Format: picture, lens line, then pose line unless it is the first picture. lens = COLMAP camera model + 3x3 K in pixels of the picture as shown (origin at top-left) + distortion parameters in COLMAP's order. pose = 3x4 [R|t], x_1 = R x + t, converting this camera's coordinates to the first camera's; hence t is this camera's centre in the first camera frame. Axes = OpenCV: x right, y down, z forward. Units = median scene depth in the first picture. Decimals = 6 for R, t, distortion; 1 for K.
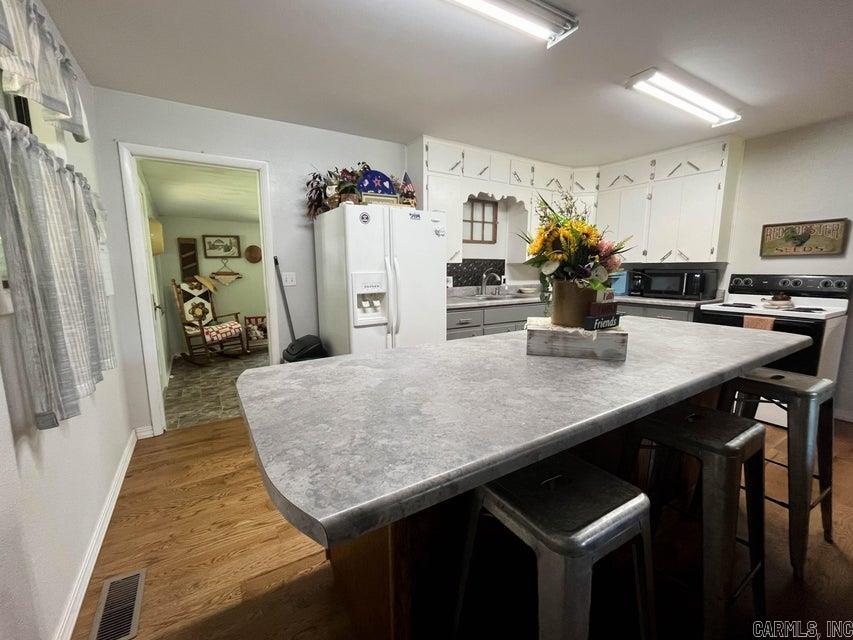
lens RADIAL K [[357.8, 0, 425.2], [0, 357.8, 321.4], [0, 0, 1]] dist [0.003059, -0.000454]
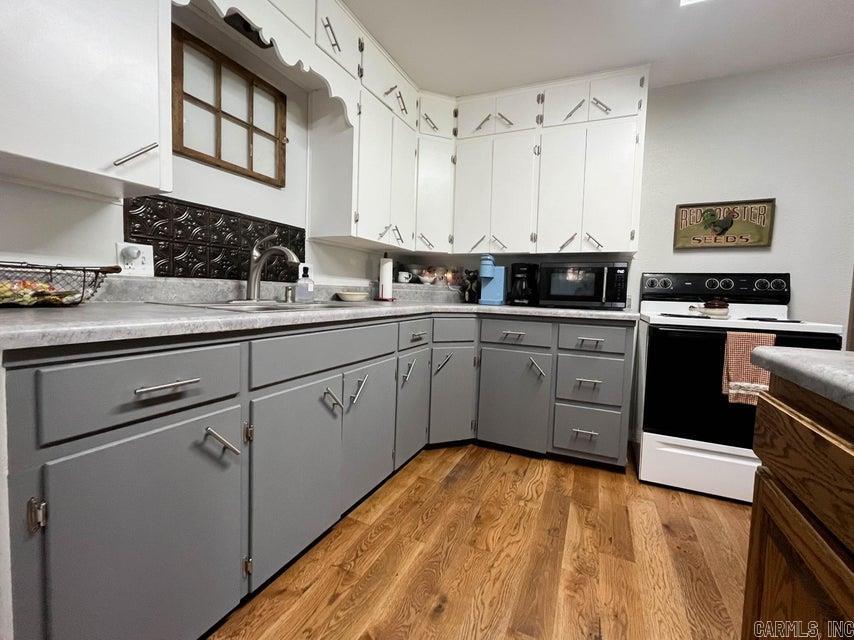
lens RADIAL K [[358.2, 0, 431.1], [0, 358.2, 311.8], [0, 0, 1]] dist [0.003059, -0.000454]
pose [[0.831837, -0.003292, 0.555010, 0.119131], [0.050813, 0.996234, -0.070249, -0.026955], [-0.552689, 0.086637, 0.828872, 0.633059]]
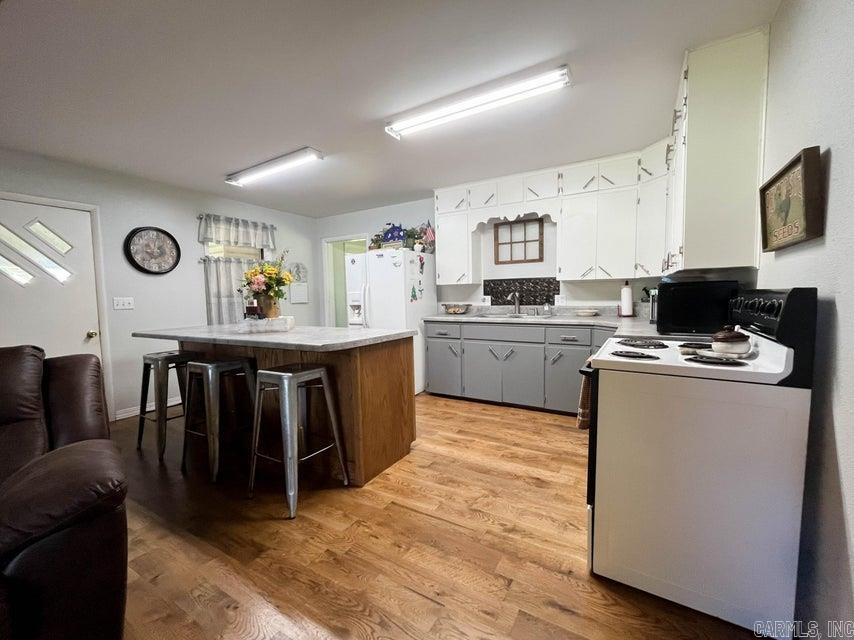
lens RADIAL K [[358.2, 0, 421.5], [0, 358.2, 323.7], [0, 0, 1]] dist [0.003059, -0.000454]
pose [[0.448567, 0.064469, -0.891421, 1.056497], [-0.119366, 0.992781, 0.011734, -0.032907], [0.885742, 0.101142, 0.453024, 0.364173]]
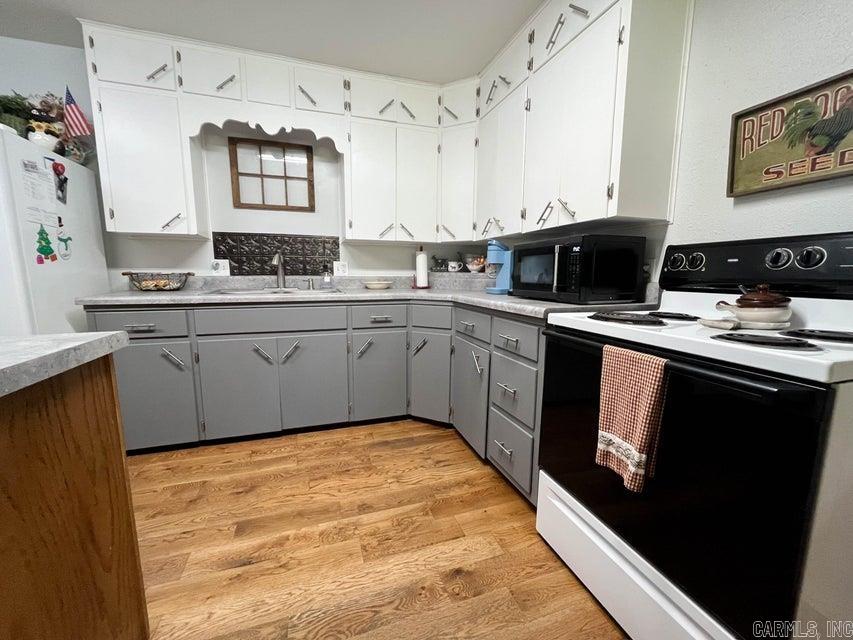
lens RADIAL K [[357.8, 0, 429.7], [0, 357.8, 319.3], [0, 0, 1]] dist [0.003059, -0.000454]
pose [[0.970877, 0.036978, -0.236707, 0.656525], [-0.042280, 0.998955, -0.017360, -0.022408], [0.235818, 0.026862, 0.971426, 0.497619]]
